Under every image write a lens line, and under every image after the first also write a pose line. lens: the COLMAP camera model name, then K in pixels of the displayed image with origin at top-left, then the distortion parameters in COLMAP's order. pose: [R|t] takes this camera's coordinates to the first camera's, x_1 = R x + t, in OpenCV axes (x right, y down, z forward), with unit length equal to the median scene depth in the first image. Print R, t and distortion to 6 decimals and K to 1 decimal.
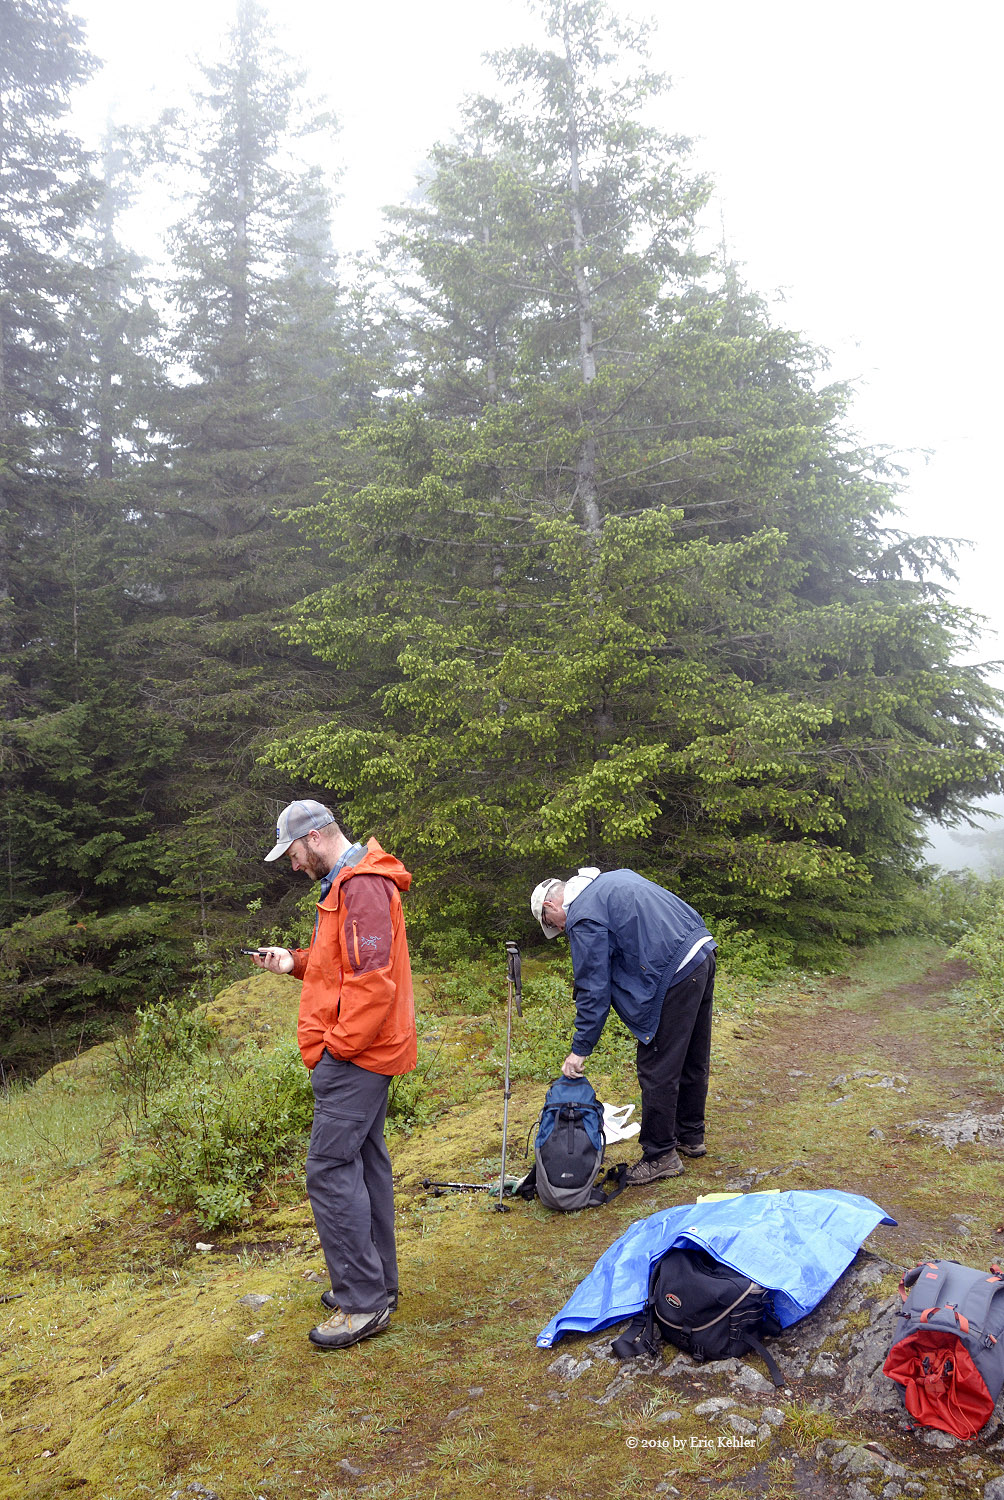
lens RADIAL K [[1181.6, 0, 502.0], [0, 1181.6, 750.0], [0, 0, 1]] dist [-0.163088, 0.106987]
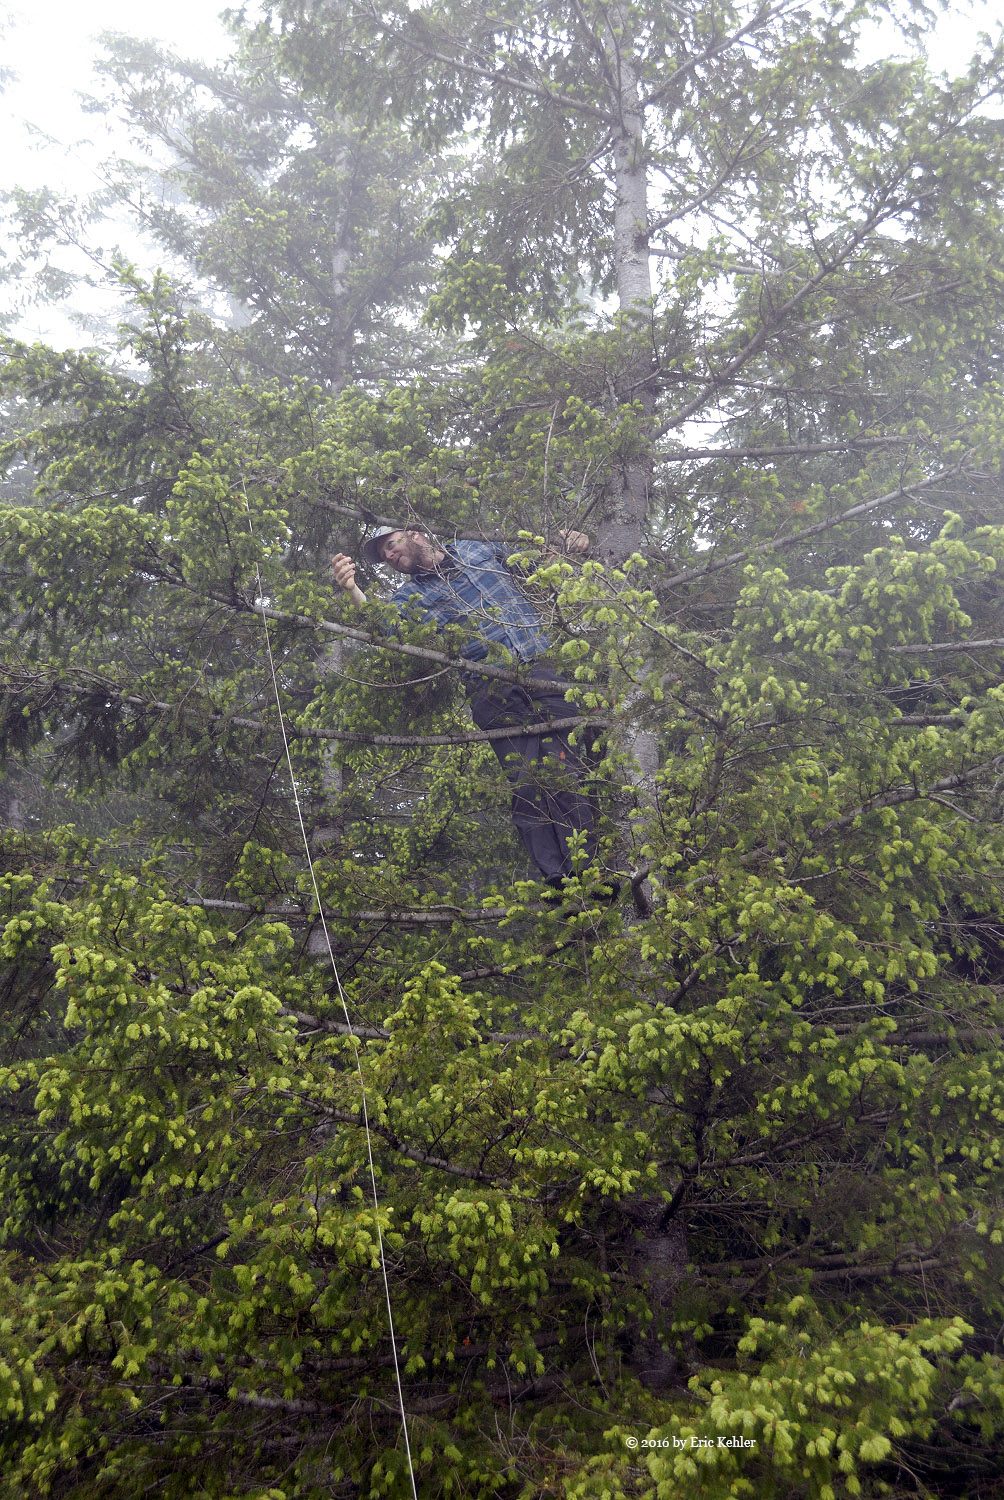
lens RADIAL K [[2207.1, 0, 502.0], [0, 2207.1, 750.0], [0, 0, 1]] dist [0.322803, -0.050640]
pose [[0.992861, 0.071950, 0.095136, -0.032534], [-0.042790, 0.959343, -0.278979, 0.019993], [-0.111341, 0.272916, 0.955573, 0.427750]]
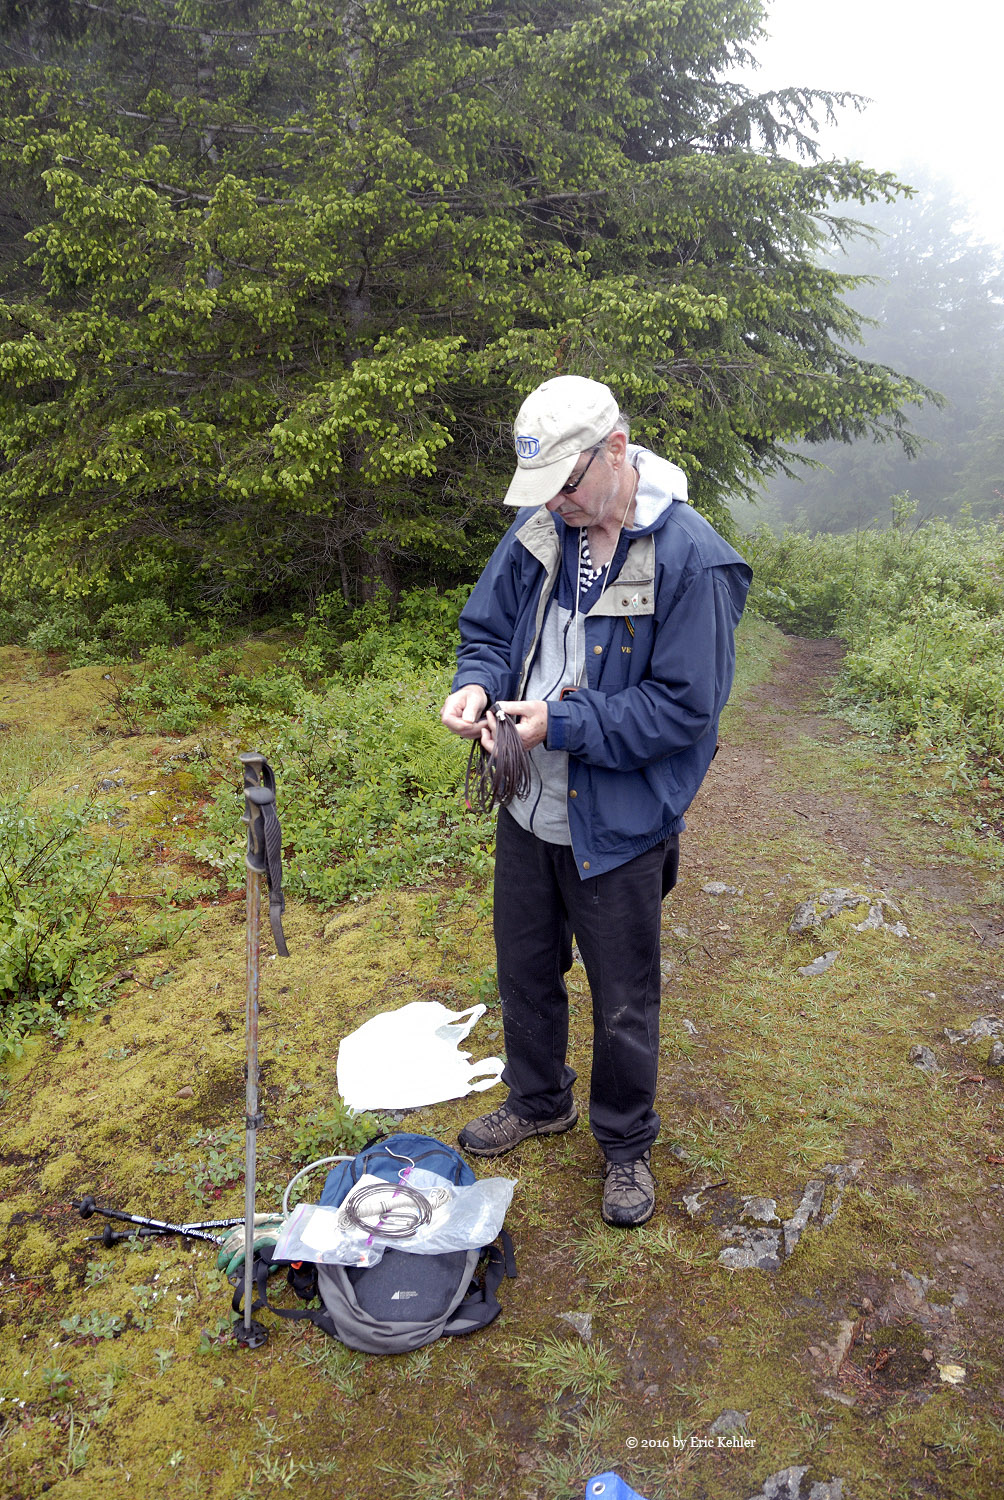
lens RADIAL K [[1181.6, 0, 502.0], [0, 1181.6, 750.0], [0, 0, 1]] dist [-0.163088, 0.106987]
pose [[0.970541, -0.023188, 0.239816, -0.002778], [-0.051817, 0.951978, 0.301751, 0.017549], [-0.235297, -0.305288, 0.922732, 0.300311]]
